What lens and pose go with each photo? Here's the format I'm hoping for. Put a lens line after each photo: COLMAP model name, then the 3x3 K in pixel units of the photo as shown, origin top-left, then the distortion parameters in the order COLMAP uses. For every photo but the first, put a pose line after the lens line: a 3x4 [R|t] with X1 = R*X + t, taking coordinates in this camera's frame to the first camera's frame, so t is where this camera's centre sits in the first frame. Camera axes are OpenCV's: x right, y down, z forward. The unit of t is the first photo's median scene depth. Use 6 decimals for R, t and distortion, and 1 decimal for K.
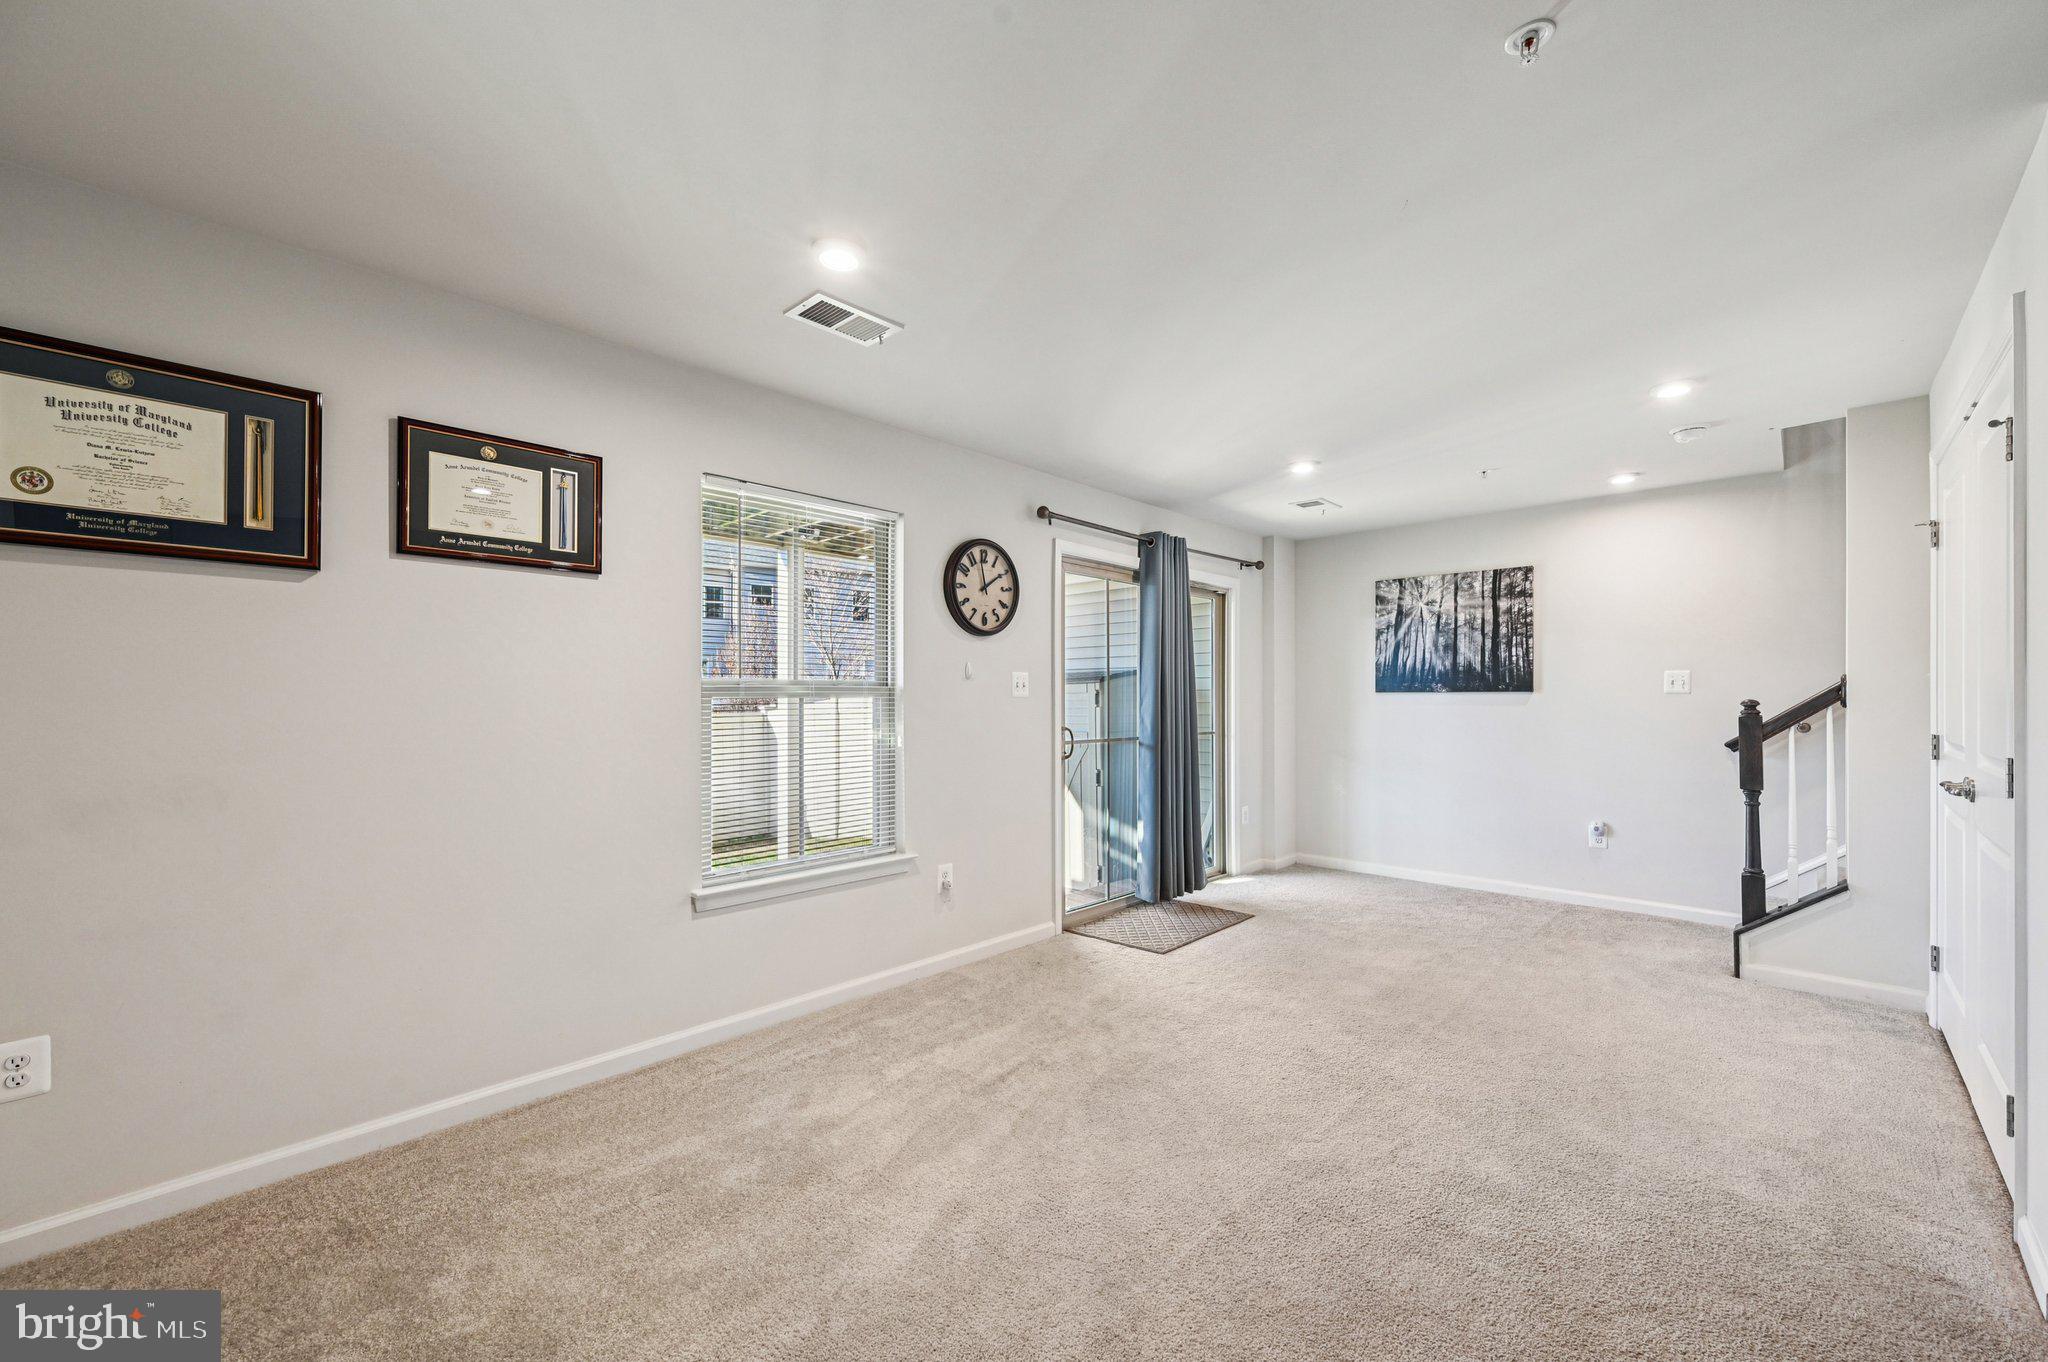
lens RADIAL K [[808.2, 0, 1030.2], [0, 808.2, 693.6], [0, 0, 1]] dist [0.000924, -0.000385]
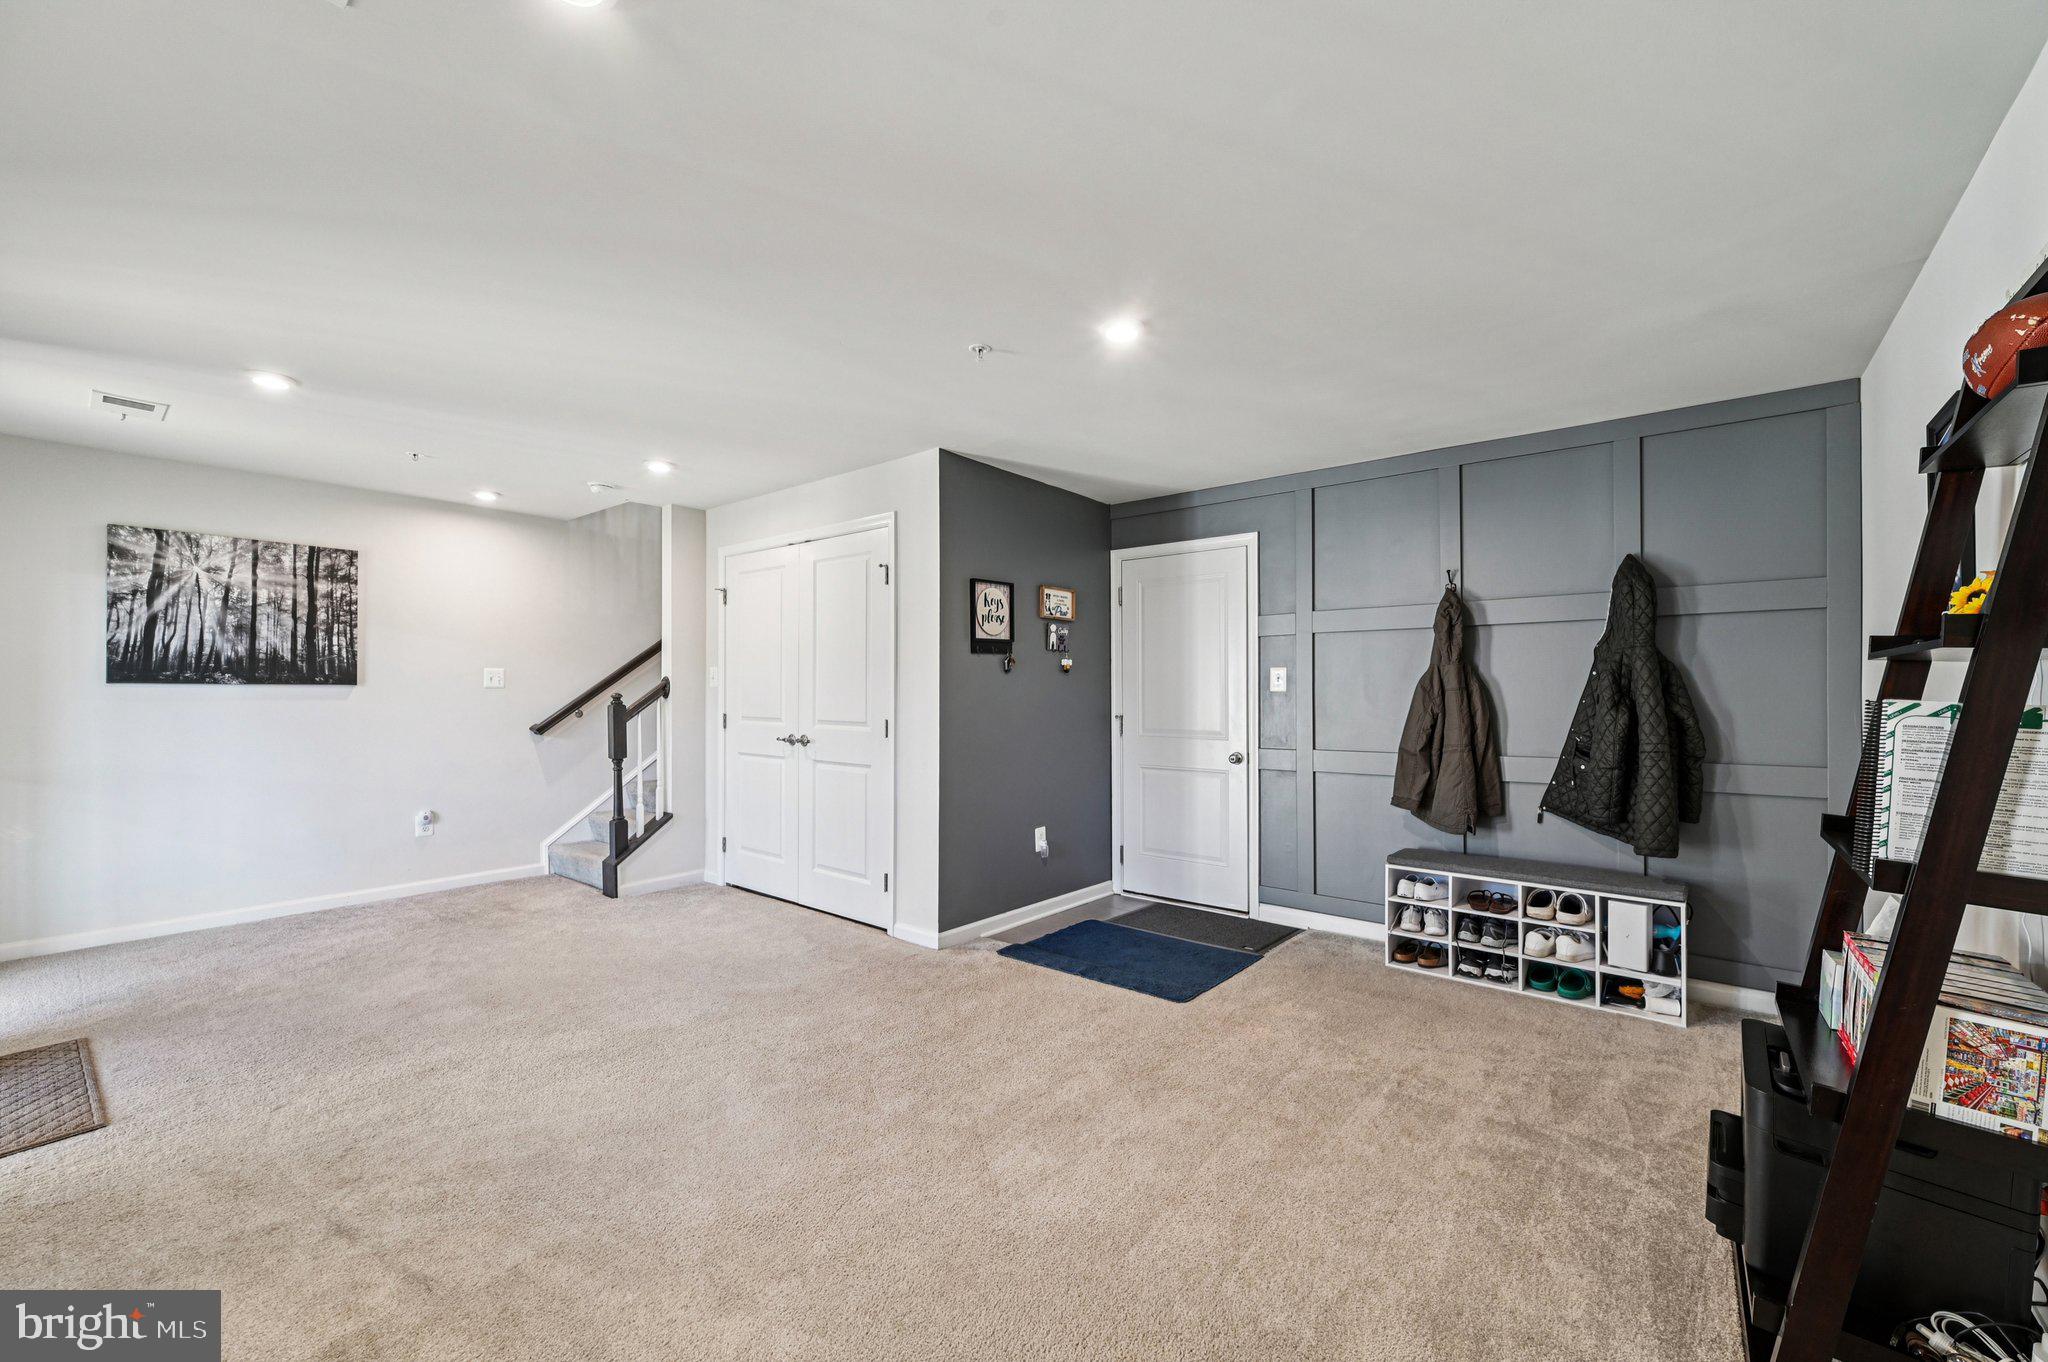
lens RADIAL K [[808.2, 0, 1024.3], [0, 808.2, 691.5], [0, 0, 1]] dist [0.000924, -0.000385]
pose [[-0.076629, 0.000734, 0.997059, -0.369849], [-0.007729, 0.999969, -0.001330, 0.000517], [-0.997030, -0.007808, -0.076621, 0.294707]]
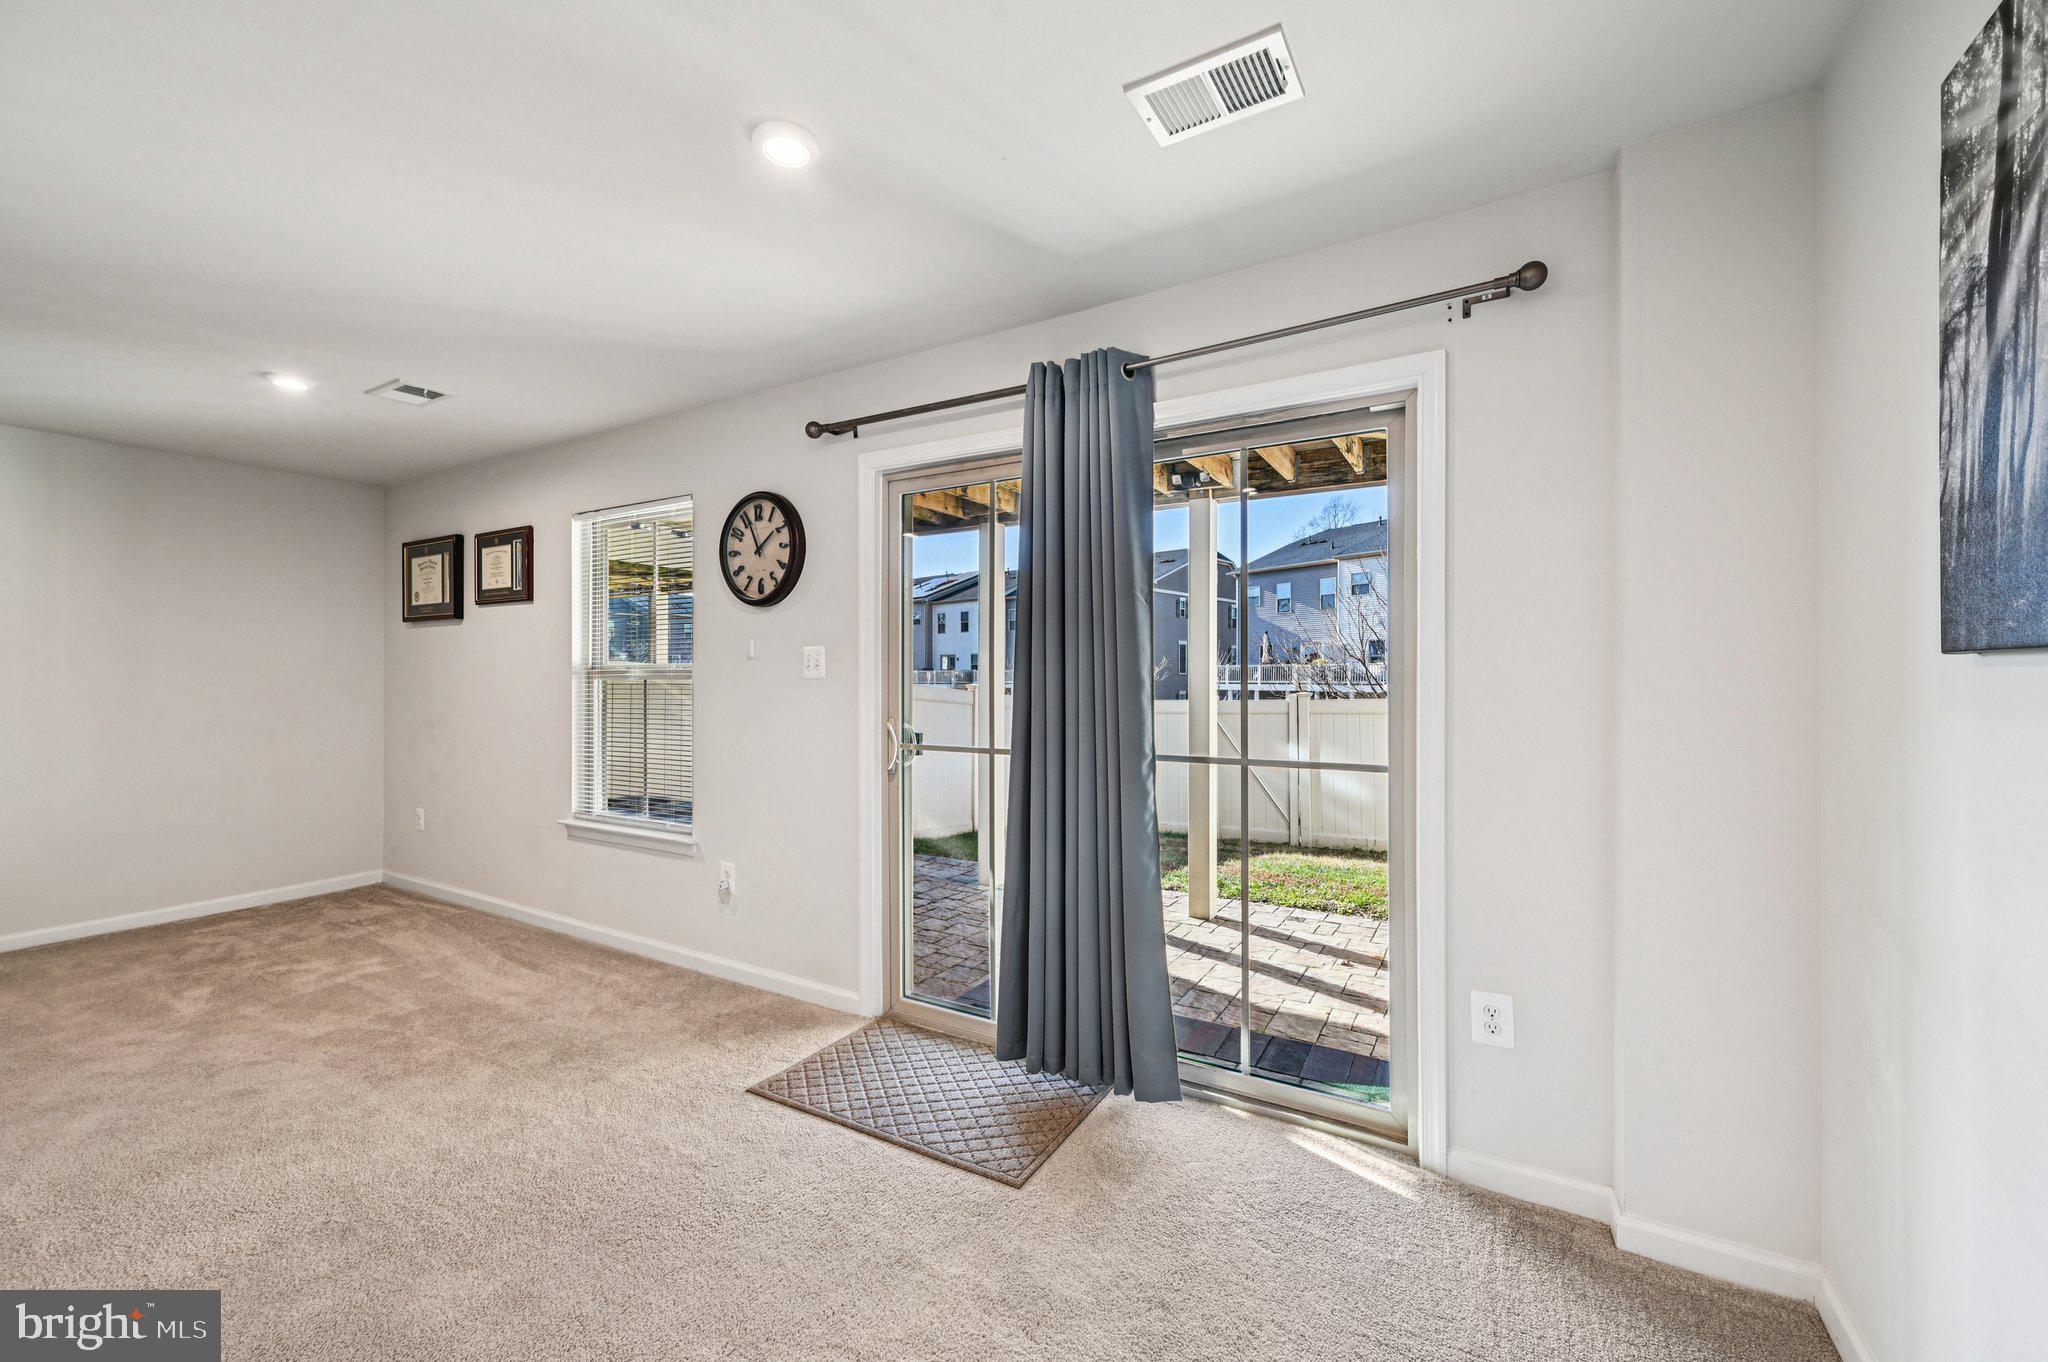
lens RADIAL K [[808.2, 0, 1028.4], [0, 808.2, 678.2], [0, 0, 1]] dist [0.000924, -0.000385]
pose [[0.230394, -0.003040, -0.973093, 0.635113], [0.005696, 0.999982, -0.001775, 0.004656], [0.973081, -0.005134, 0.230407, 0.827907]]
